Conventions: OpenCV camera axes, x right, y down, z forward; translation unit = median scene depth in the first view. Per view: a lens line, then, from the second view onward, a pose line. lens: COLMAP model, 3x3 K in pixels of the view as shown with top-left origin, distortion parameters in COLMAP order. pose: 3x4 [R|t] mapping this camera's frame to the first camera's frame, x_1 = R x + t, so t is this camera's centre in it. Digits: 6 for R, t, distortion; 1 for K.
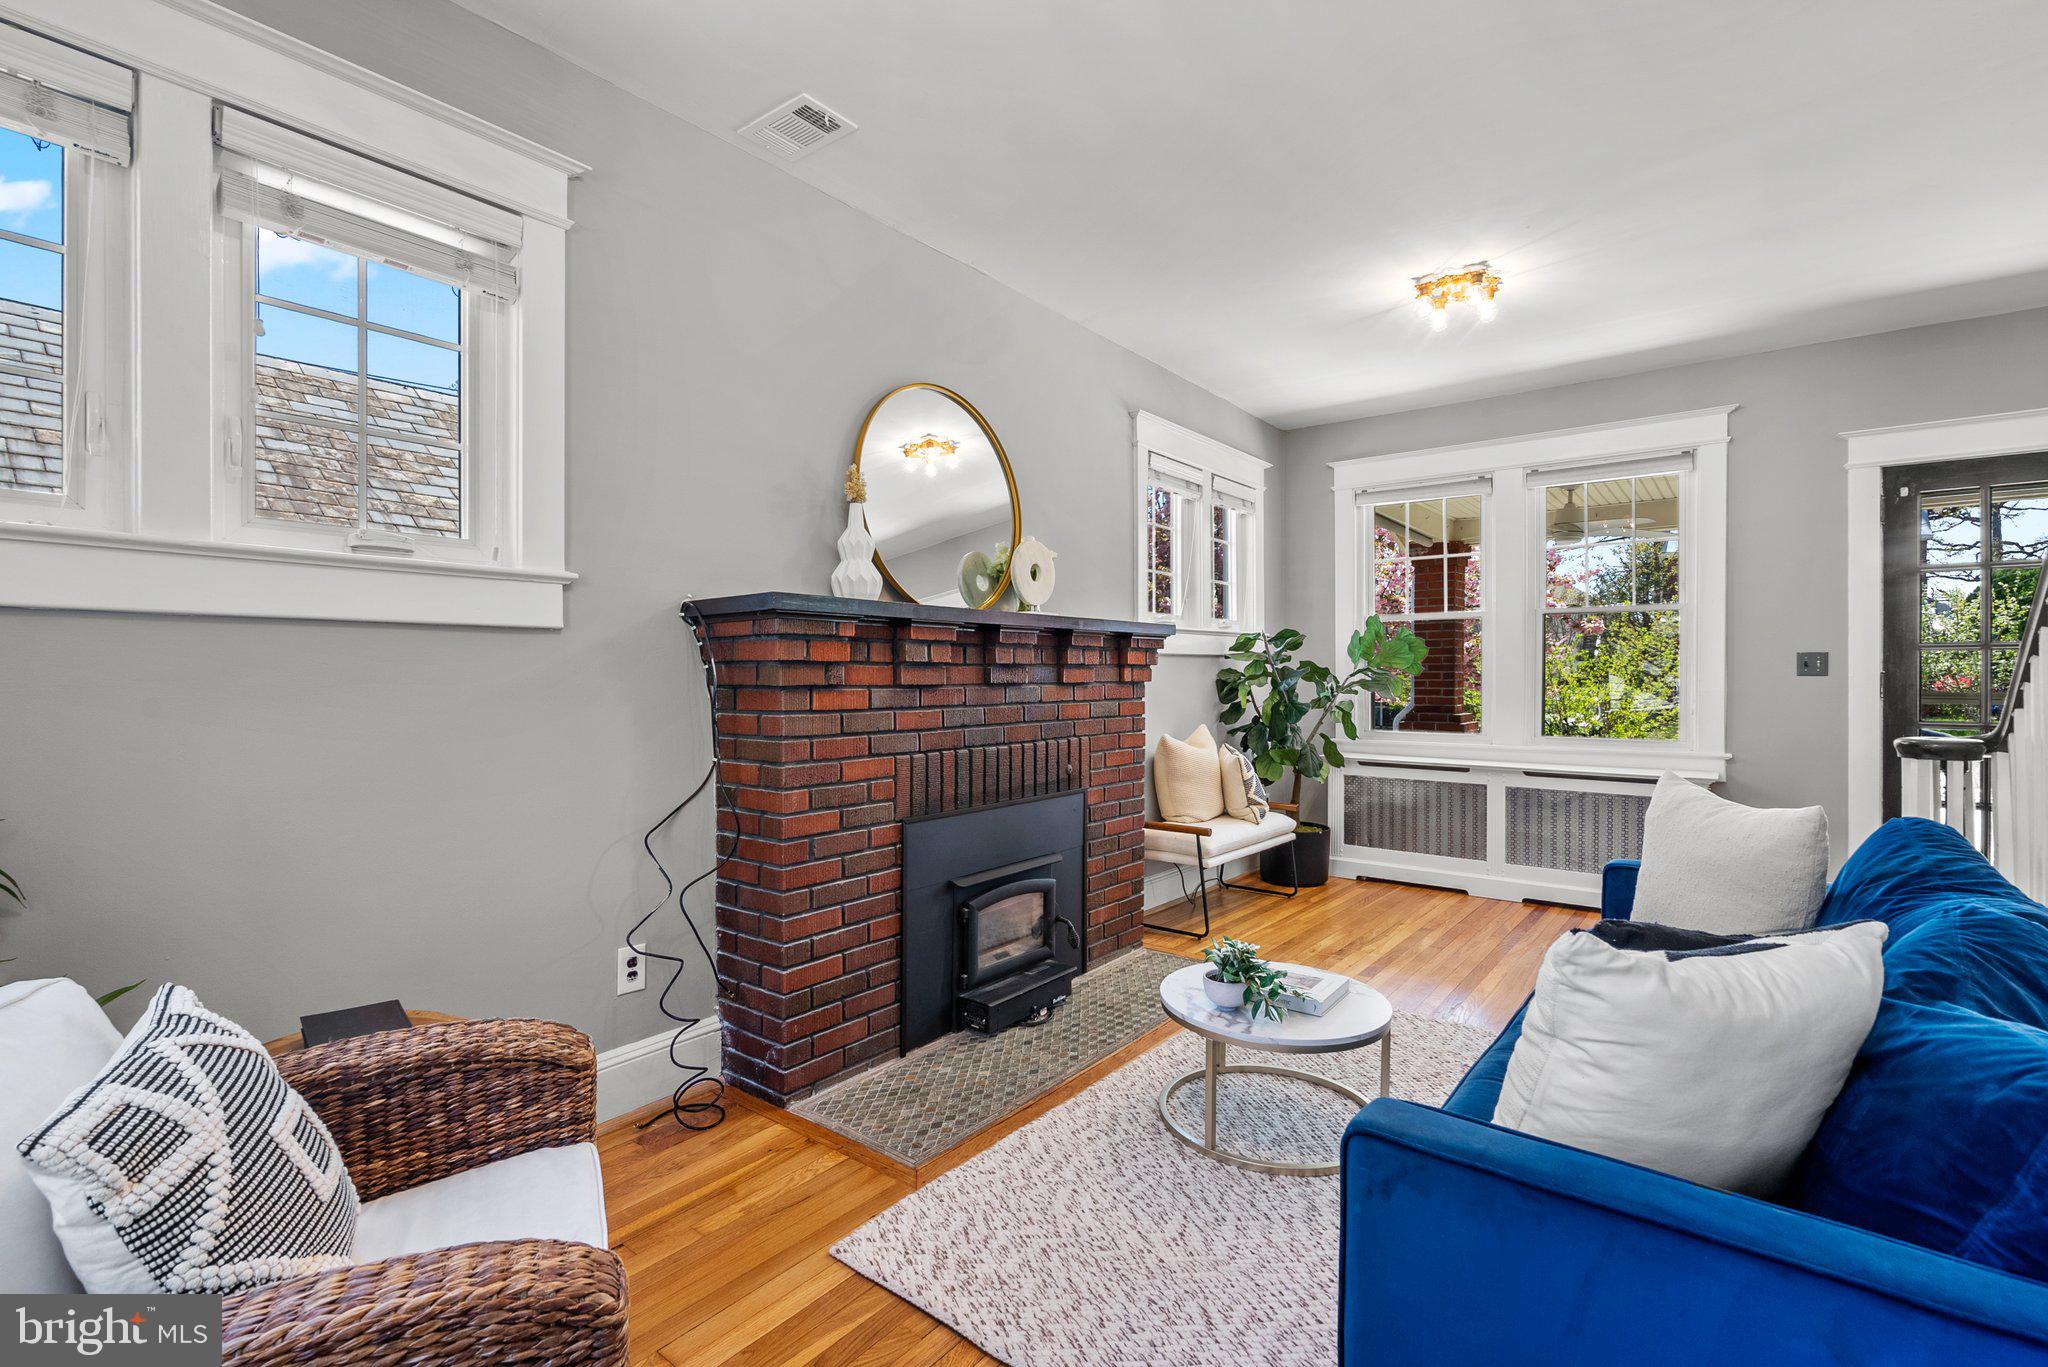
lens RADIAL K [[946.3, 0, 1033.6], [0, 946.3, 664.1], [0, 0, 1]] dist [-0.010755, 0.005201]
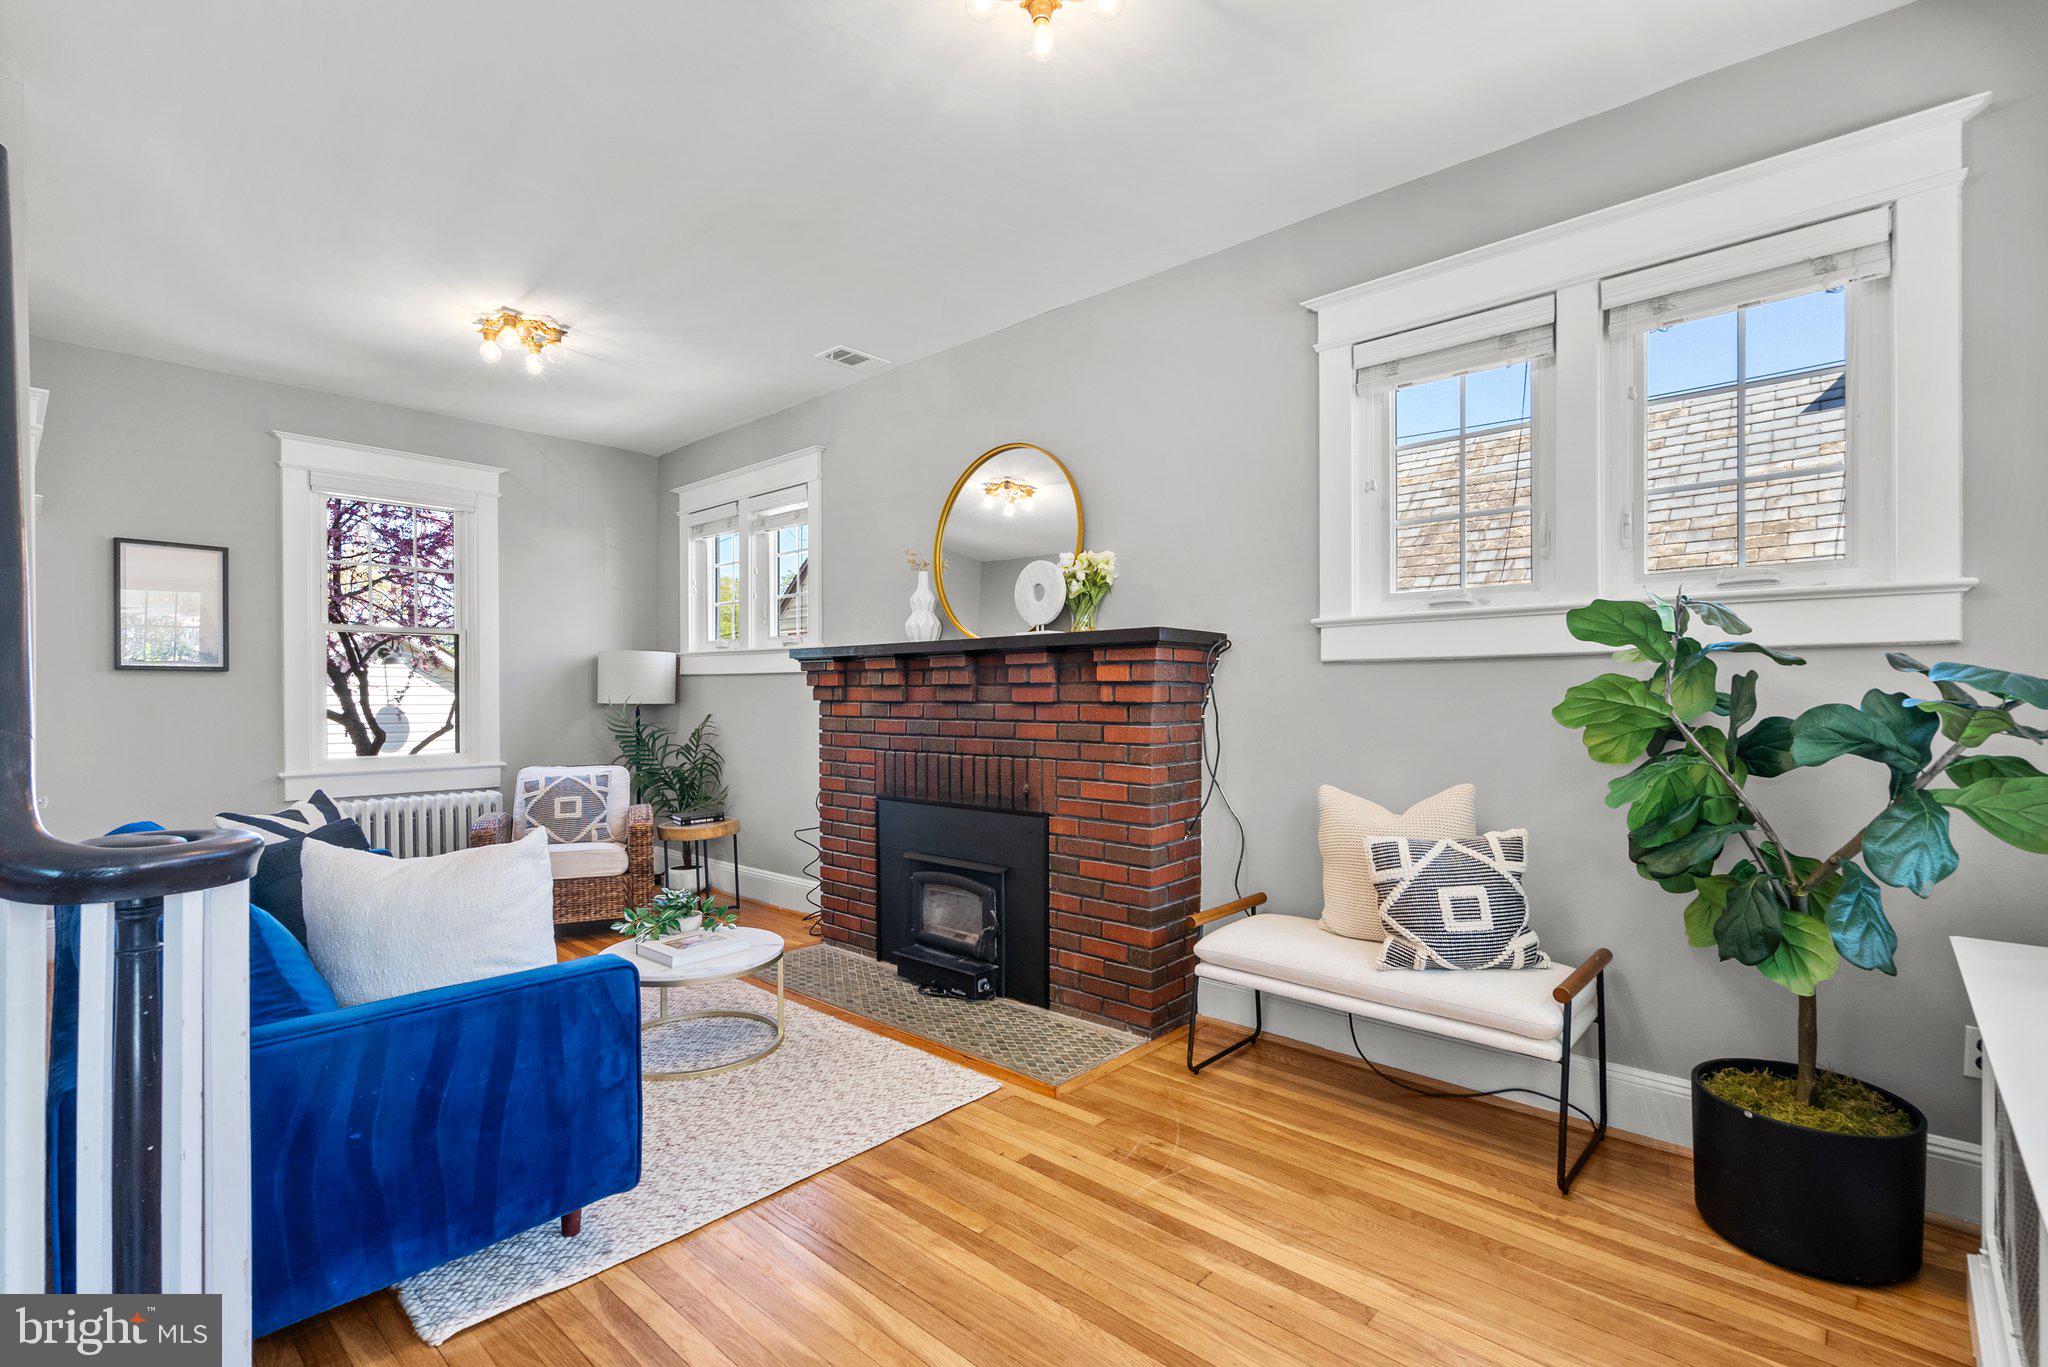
lens RADIAL K [[946.3, 0, 1016.4], [0, 946.3, 703.5], [0, 0, 1]] dist [-0.010755, 0.005201]
pose [[-0.097009, 0.005242, -0.995270, 1.171008], [0.005043, 0.999976, 0.004775, 0.018906], [0.995271, -0.004555, -0.097034, 1.249061]]
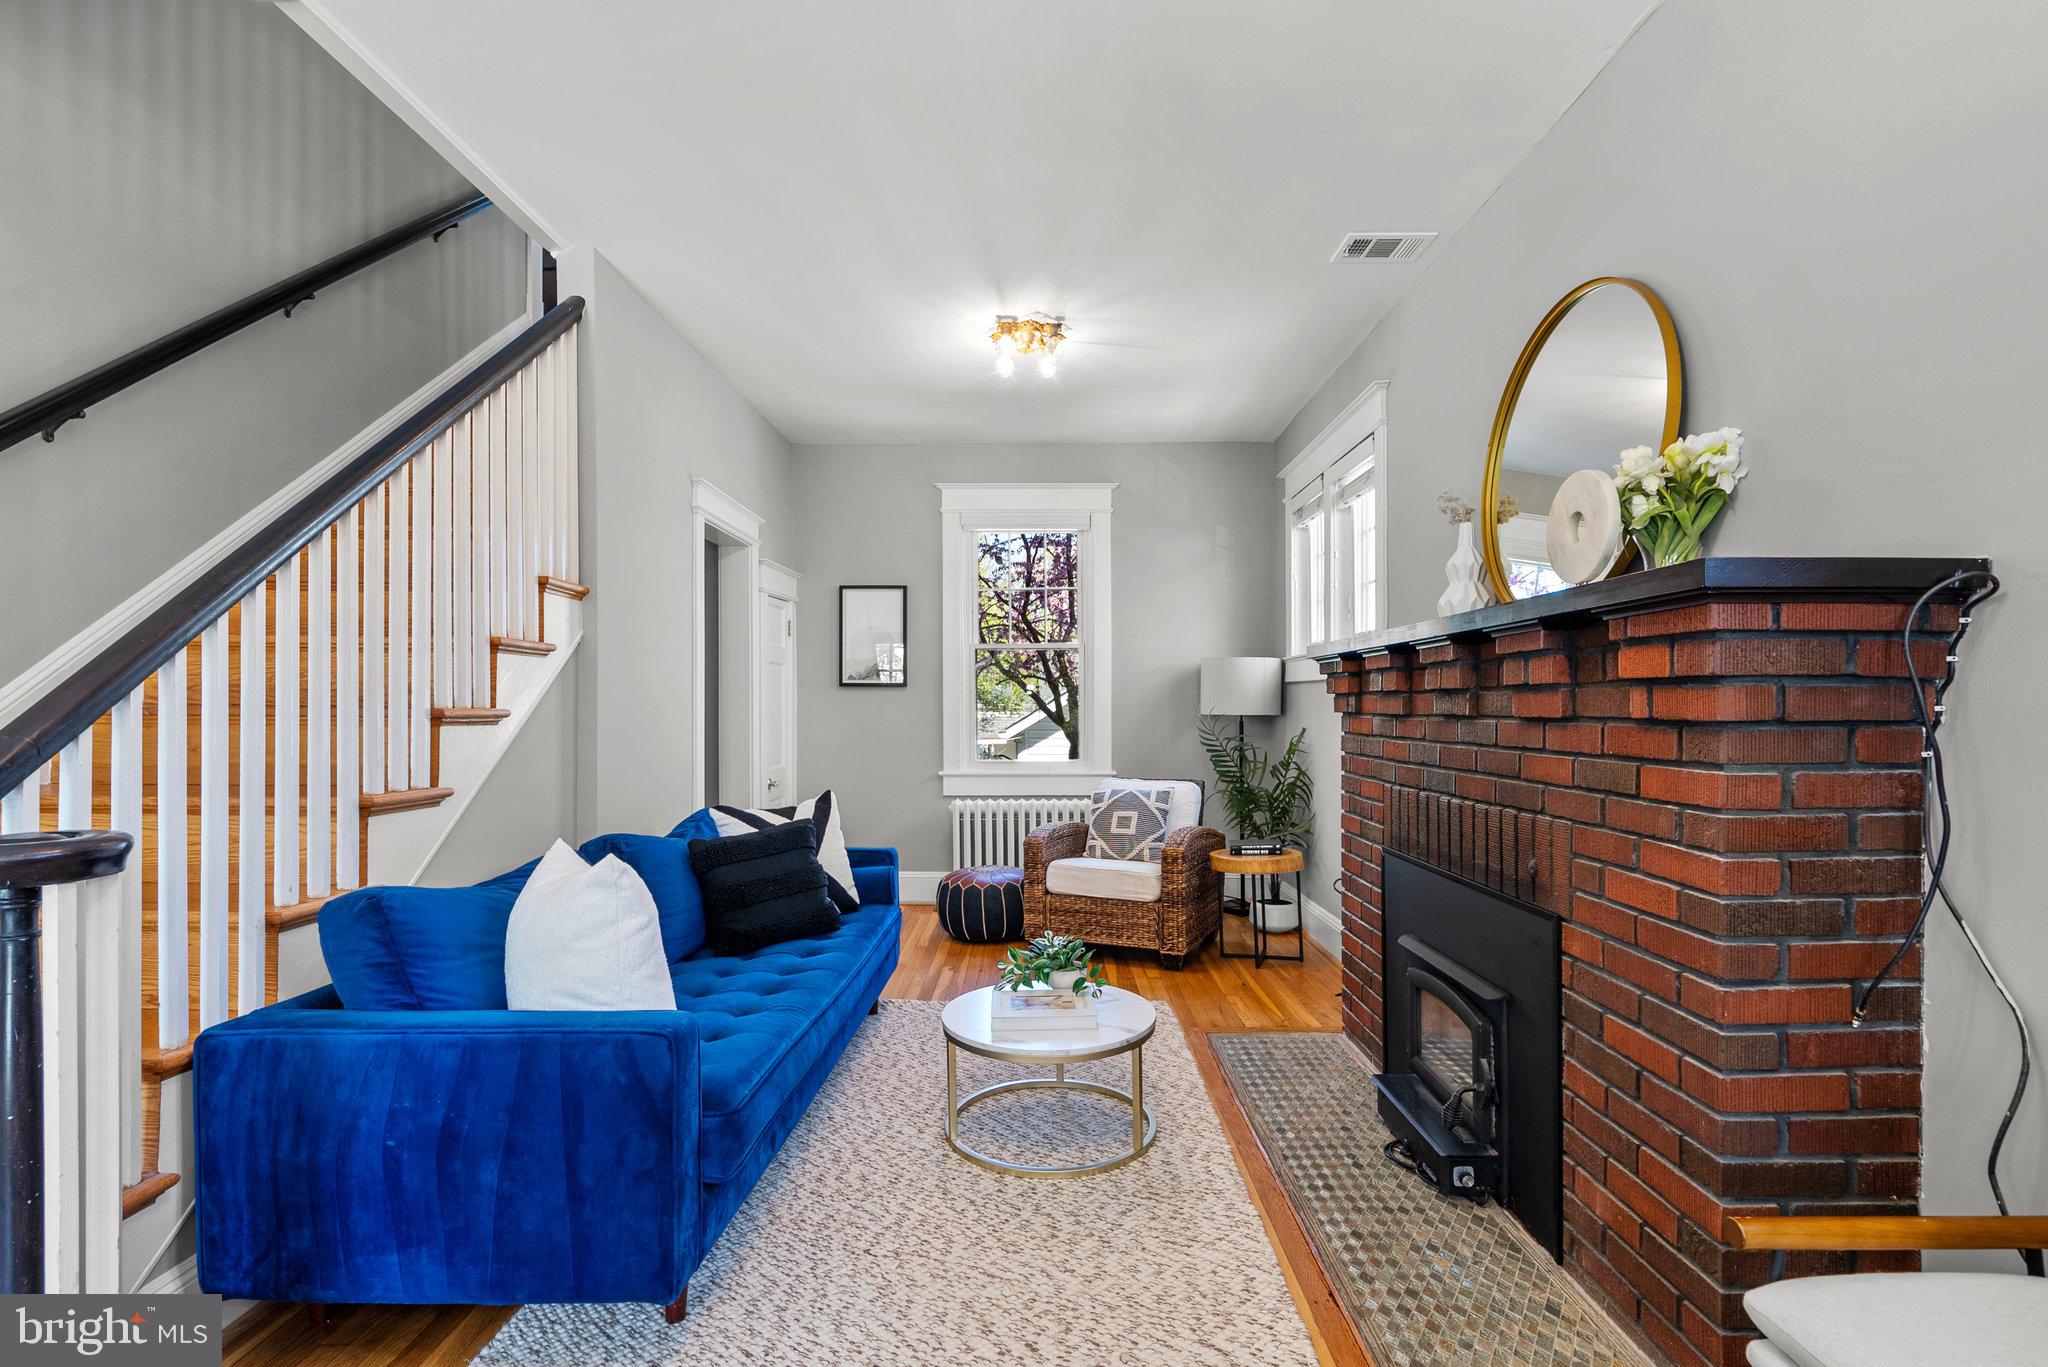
lens RADIAL K [[946.3, 0, 1016.6], [0, 946.3, 708.0], [0, 0, 1]] dist [-0.010755, 0.005201]
pose [[-0.806733, -0.000484, -0.590917, 0.720756], [0.002021, 0.999992, -0.003577, 0.017660], [0.590913, -0.004080, -0.806725, 1.467310]]
